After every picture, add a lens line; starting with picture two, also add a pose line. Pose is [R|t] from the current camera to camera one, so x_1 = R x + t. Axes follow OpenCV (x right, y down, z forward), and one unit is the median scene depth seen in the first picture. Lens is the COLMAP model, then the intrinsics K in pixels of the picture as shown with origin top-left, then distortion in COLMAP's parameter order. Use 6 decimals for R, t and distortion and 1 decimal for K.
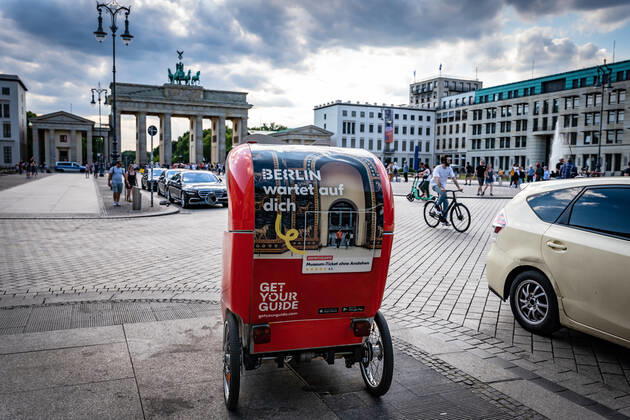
lens RADIAL K [[523.6, 0, 315.0], [0, 523.6, 210.0], [0, 0, 1]] dist [0.003952, 0.005170]
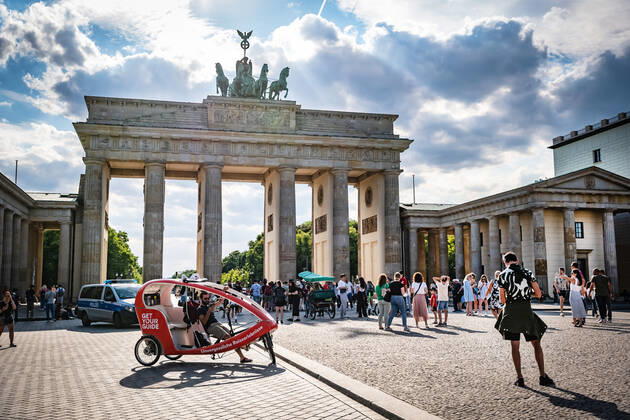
lens RADIAL K [[645.6, 0, 315.0], [0, 645.6, 210.0], [0, 0, 1]] dist [-0.003380, -0.001944]
pose [[0.986860, -0.043599, -0.155582, -0.230218], [0.011993, 0.980016, -0.198557, -0.084706], [0.161129, 0.194082, 0.967662, 0.978661]]
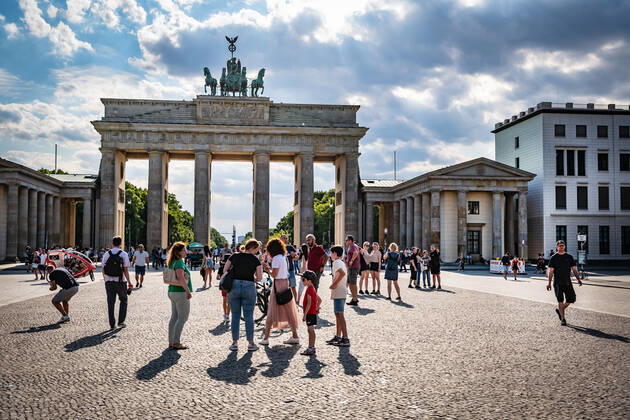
lens RADIAL K [[722.1, 0, 315.0], [0, 722.1, 210.0], [0, 0, 1]] dist [-0.011577, 0.014601]
pose [[0.958311, -0.027772, -0.284374, 0.054946], [-0.010705, 0.991077, -0.132862, -0.060319], [0.285526, 0.130367, 0.949463, 0.673044]]
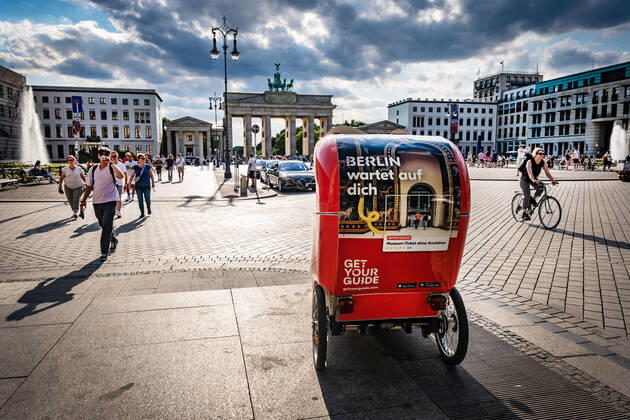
lens RADIAL K [[433.5, 0, 315.0], [0, 433.5, 210.0], [0, 0, 1]] dist [0.007192, -0.000129]
pose [[0.985809, -0.000309, -0.167872, -0.000648], [0.007000, 0.999204, 0.039268, -0.000145], [0.167726, -0.039886, 0.985026, 0.004791]]
